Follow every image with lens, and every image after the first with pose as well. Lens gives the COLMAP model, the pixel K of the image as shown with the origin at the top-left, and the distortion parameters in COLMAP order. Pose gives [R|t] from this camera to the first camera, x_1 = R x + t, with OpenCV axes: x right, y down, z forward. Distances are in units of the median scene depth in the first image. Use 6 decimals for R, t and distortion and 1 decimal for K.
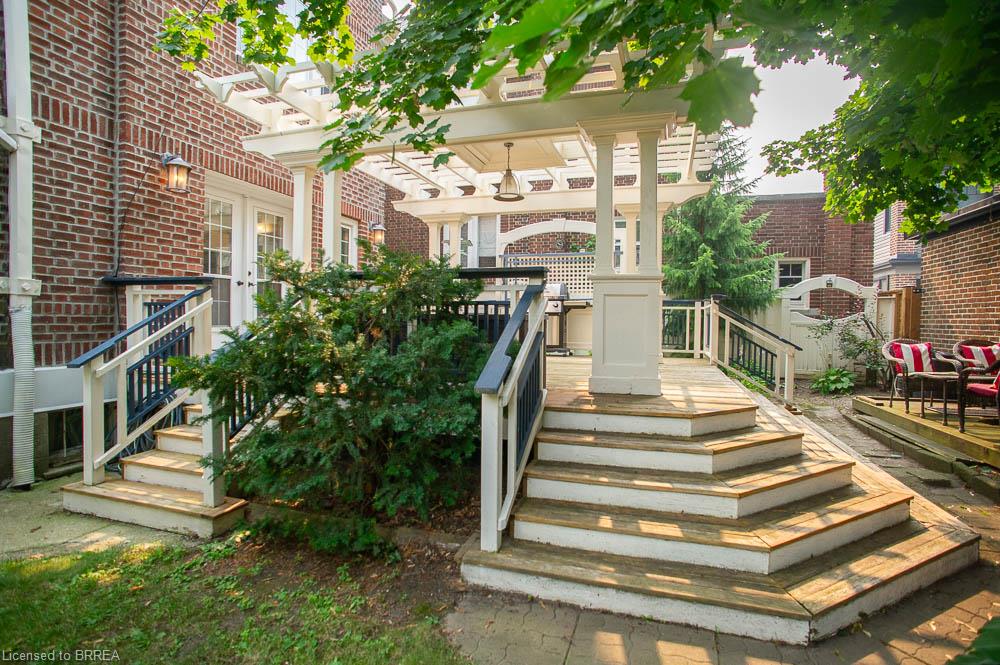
lens RADIAL K [[517.6, 0, 502.8], [0, 517.6, 330.0], [0, 0, 1]] dist [-0.091083, 0.052168]
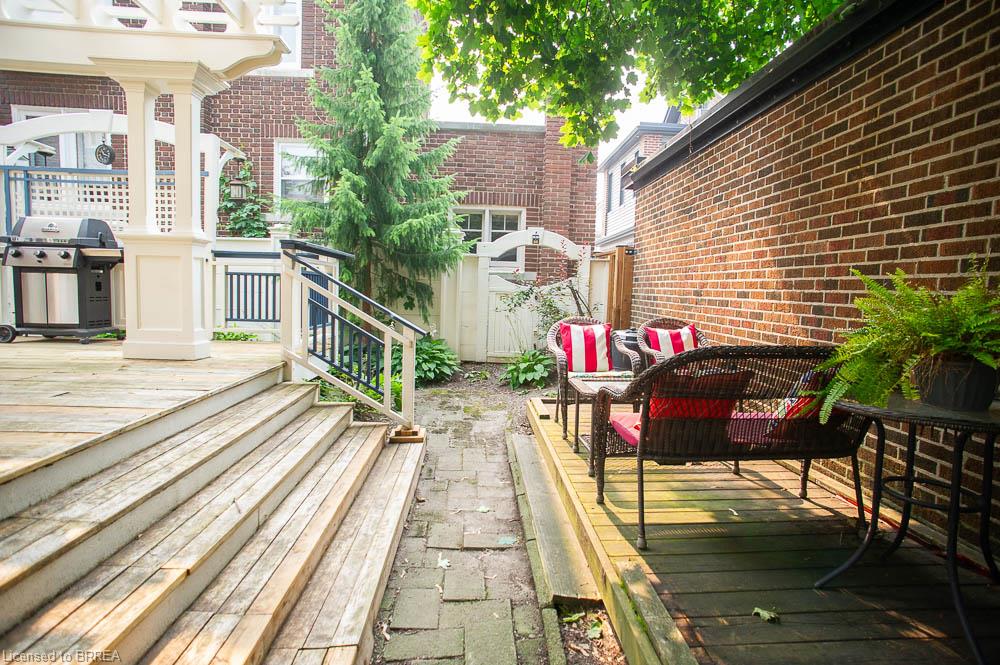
lens RADIAL K [[517.6, 0, 502.8], [0, 517.6, 330.0], [0, 0, 1]] dist [-0.091083, 0.052168]
pose [[0.935773, -0.012854, 0.352370, 0.351918], [-0.012206, 0.997555, 0.068805, -0.008309], [-0.352393, -0.068687, 0.933328, 0.297175]]
